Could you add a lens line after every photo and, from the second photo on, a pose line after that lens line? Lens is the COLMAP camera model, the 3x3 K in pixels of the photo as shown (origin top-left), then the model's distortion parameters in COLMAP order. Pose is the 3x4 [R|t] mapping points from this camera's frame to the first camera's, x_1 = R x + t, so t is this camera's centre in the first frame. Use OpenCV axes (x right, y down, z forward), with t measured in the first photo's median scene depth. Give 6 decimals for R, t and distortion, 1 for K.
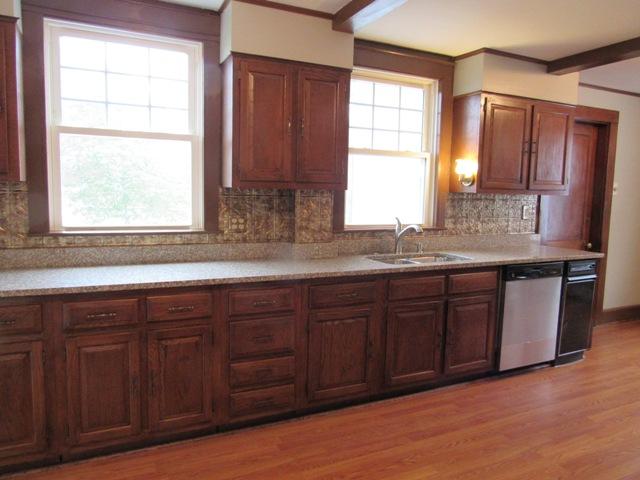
lens RADIAL K [[459.8, 0, 320.0], [0, 459.8, 240.0], [0, 0, 1]] dist [-0.023076, 0.003724]
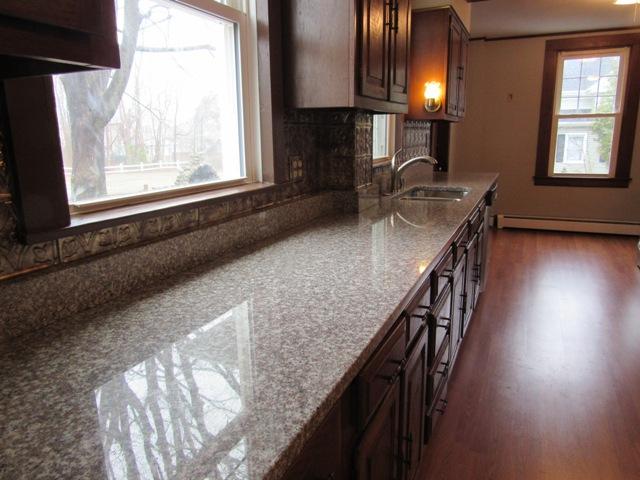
lens RADIAL K [[459.8, 0, 320.0], [0, 459.8, 240.0], [0, 0, 1]] dist [-0.023076, 0.003724]
pose [[0.766164, -0.176828, 0.617838, -0.569791], [0.097528, 0.982257, 0.160185, -0.037576], [-0.635201, -0.062471, 0.769816, 0.488885]]
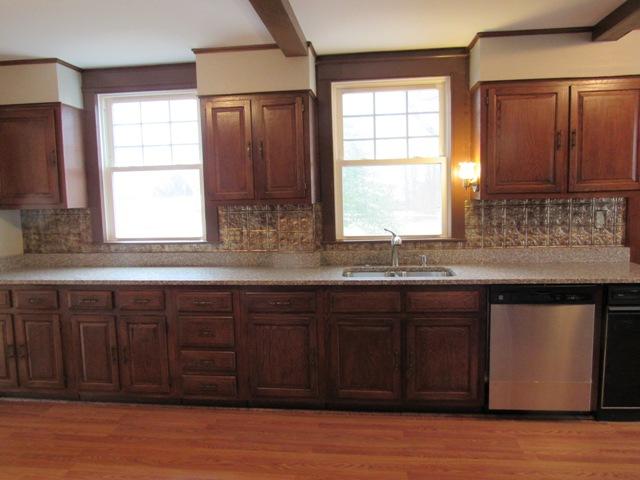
lens RADIAL K [[459.8, 0, 320.0], [0, 459.8, 240.0], [0, 0, 1]] dist [-0.023076, 0.003724]
pose [[0.846114, 0.008238, -0.532939, 0.637114], [-0.013258, 0.999896, -0.005592, -0.020411], [0.532837, 0.011797, 0.846135, 0.122866]]
